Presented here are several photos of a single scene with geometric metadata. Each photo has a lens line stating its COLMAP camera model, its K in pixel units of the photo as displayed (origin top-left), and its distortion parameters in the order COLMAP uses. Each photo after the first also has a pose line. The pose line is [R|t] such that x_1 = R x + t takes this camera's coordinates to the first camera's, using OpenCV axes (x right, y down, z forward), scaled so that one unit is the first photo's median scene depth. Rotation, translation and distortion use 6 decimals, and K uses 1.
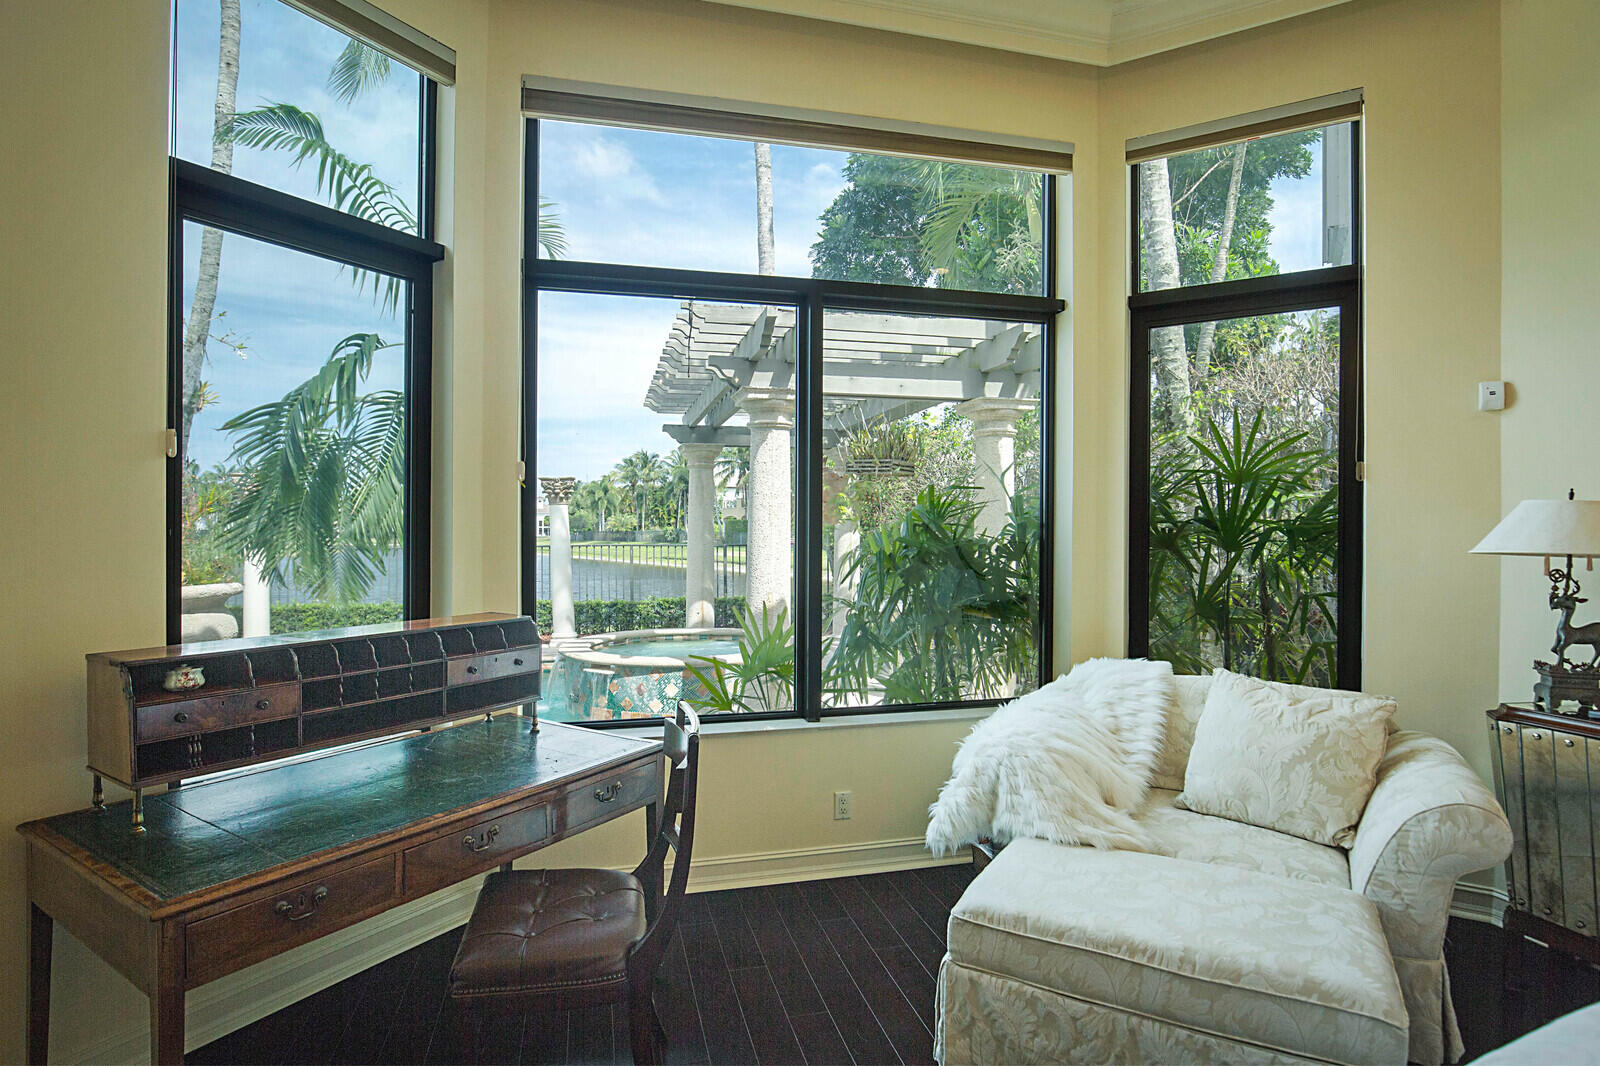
lens RADIAL K [[812.7, 0, 797.7], [0, 812.7, 529.9], [0, 0, 1]] dist [0.001710, -0.003007]
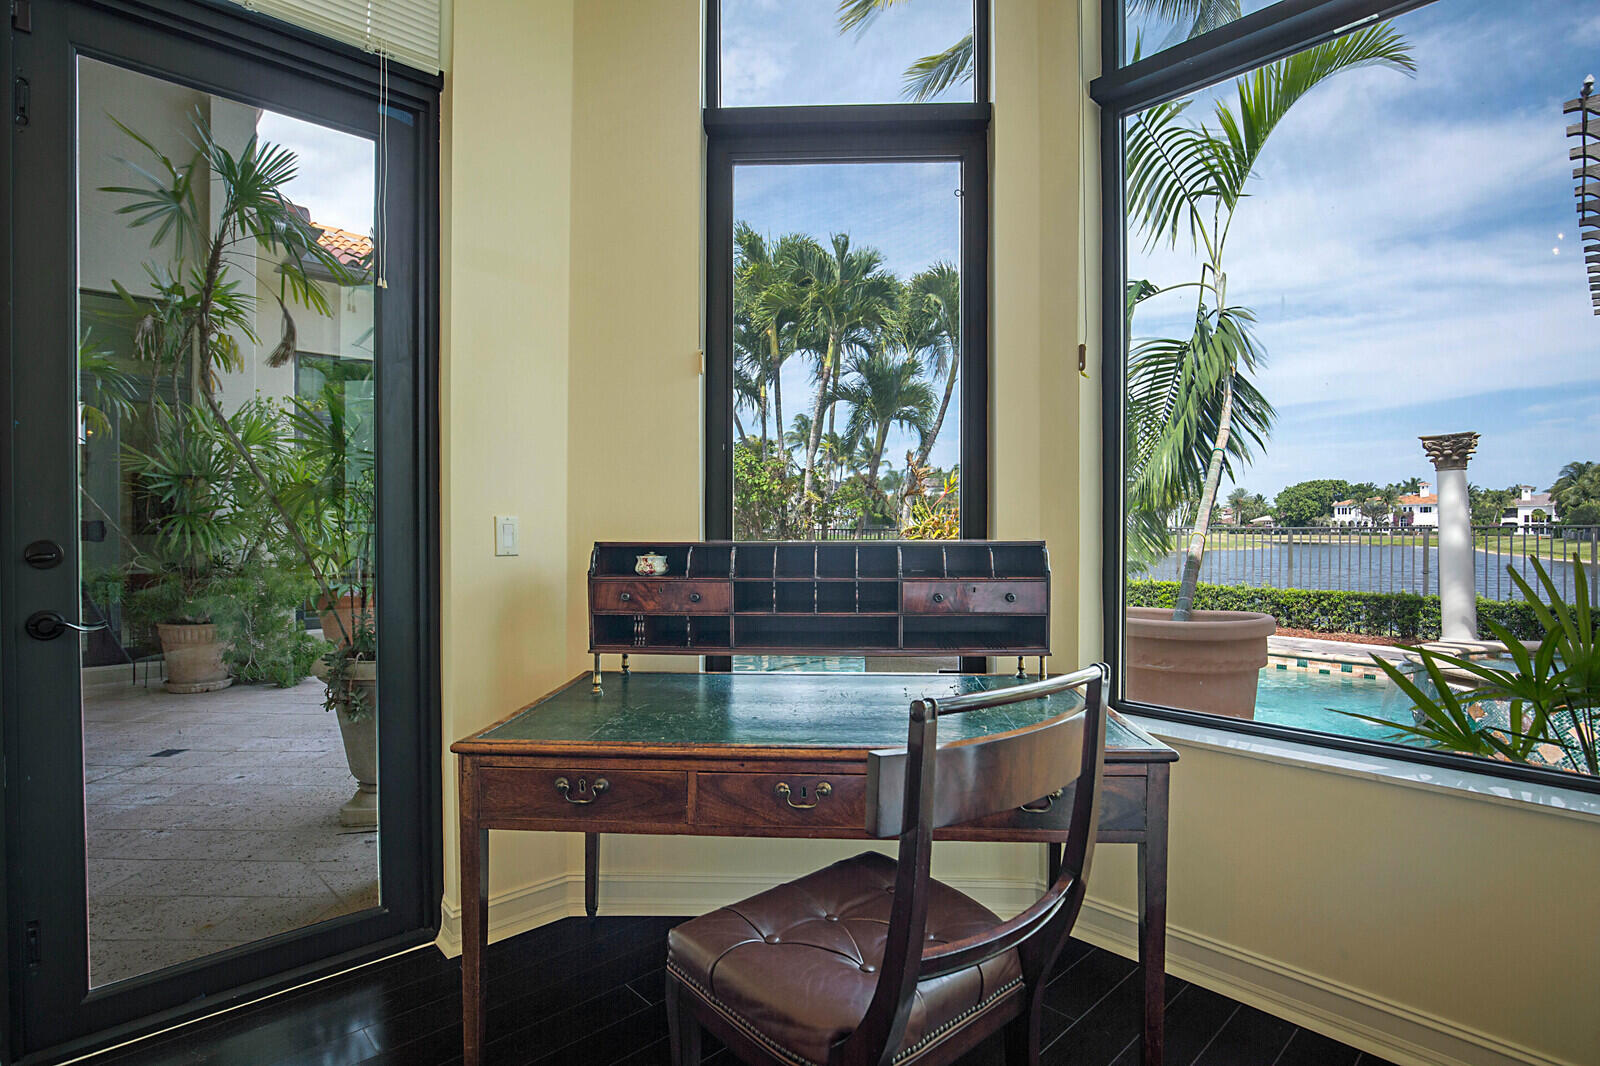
lens RADIAL K [[799.3, 0, 790.6], [0, 799.3, 530.2], [0, 0, 1]] dist [-0.027267, -0.000595]
pose [[0.492788, 0.001588, -0.870148, 0.158320], [0.003819, 0.999985, 0.003987, 0.080131], [0.870141, -0.005288, 0.492775, 0.383849]]
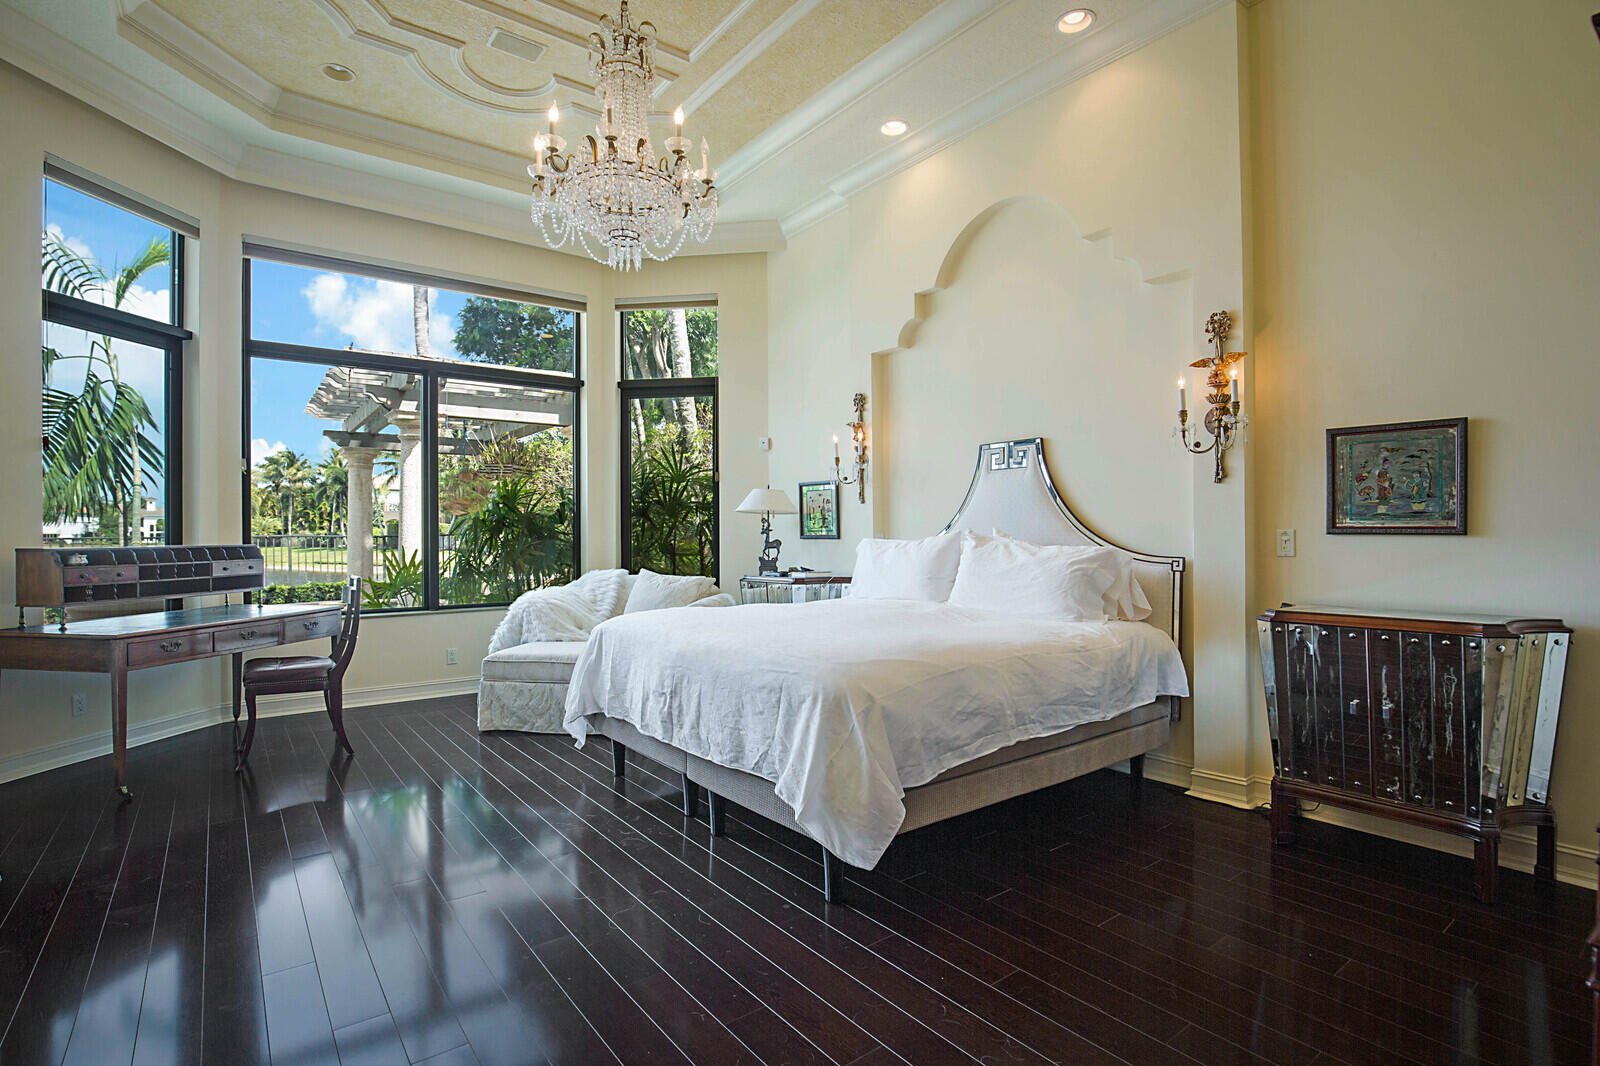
lens RADIAL K [[745.6, 0, 785.6], [0, 745.6, 537.0], [0, 0, 1]] dist [-0.018650, 0.001621]
pose [[0.919963, -0.007087, 0.391941, 0.099448], [0.004659, 0.999964, 0.007147, 0.071389], [-0.391977, -0.004749, 0.919963, -0.847567]]
